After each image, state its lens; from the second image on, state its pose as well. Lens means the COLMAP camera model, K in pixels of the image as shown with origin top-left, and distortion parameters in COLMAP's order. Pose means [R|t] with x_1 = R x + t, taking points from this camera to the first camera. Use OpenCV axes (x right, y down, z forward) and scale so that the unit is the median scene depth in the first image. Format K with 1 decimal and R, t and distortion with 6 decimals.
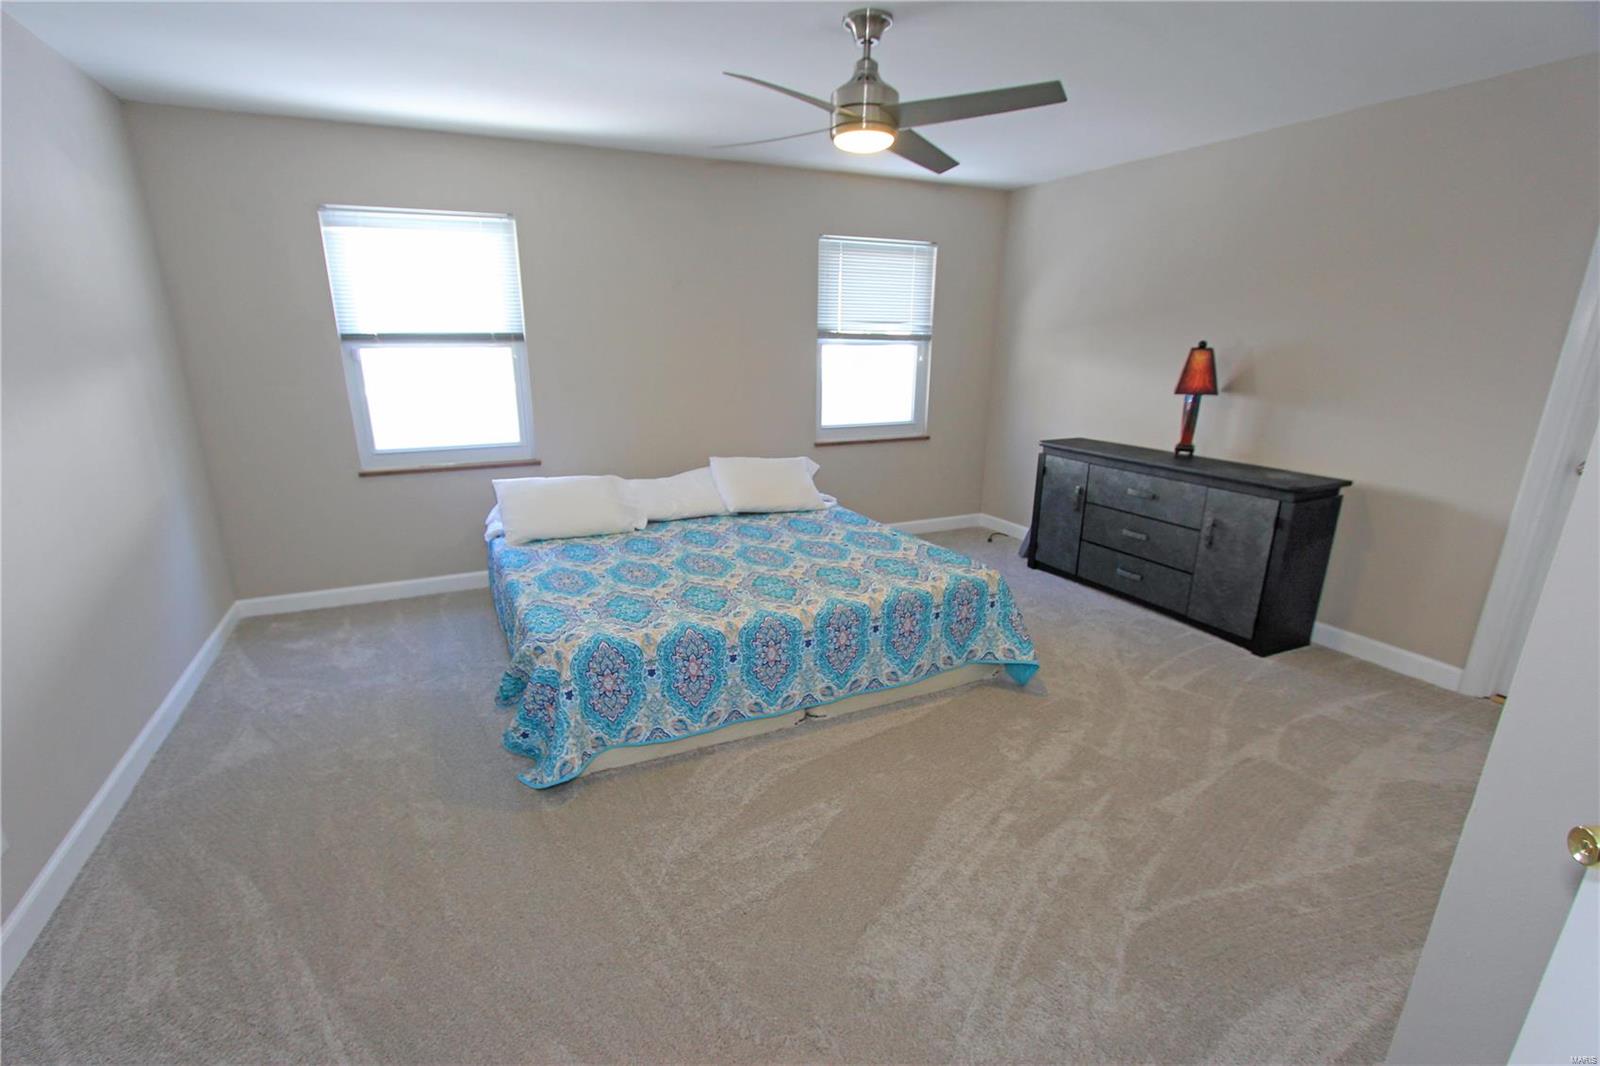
lens RADIAL K [[731.1, 0, 783.4], [0, 731.1, 561.1], [0, 0, 1]] dist [-0.017355, -0.000299]
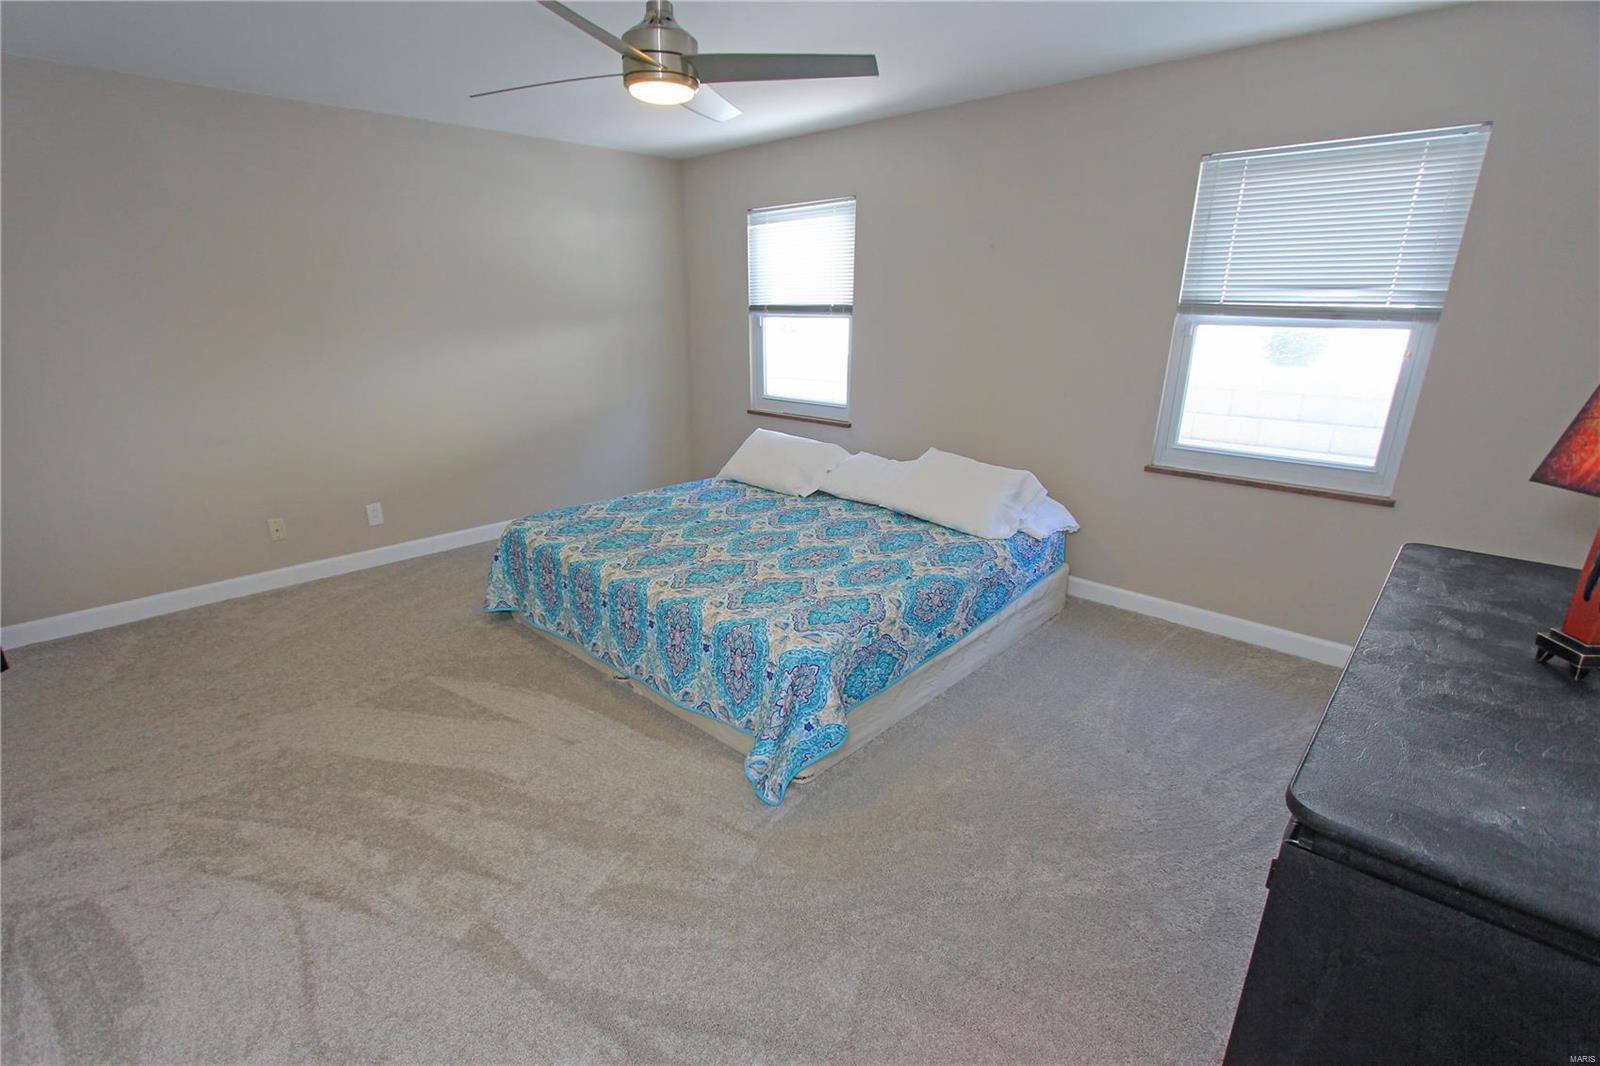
lens RADIAL K [[731.1, 0, 783.4], [0, 731.1, 561.1], [0, 0, 1]] dist [-0.017355, -0.000299]
pose [[0.358137, 0.306845, -0.881807, 0.722794], [-0.273494, 0.937503, 0.215149, -0.169534], [0.892714, 0.164116, 0.419675, 0.540939]]
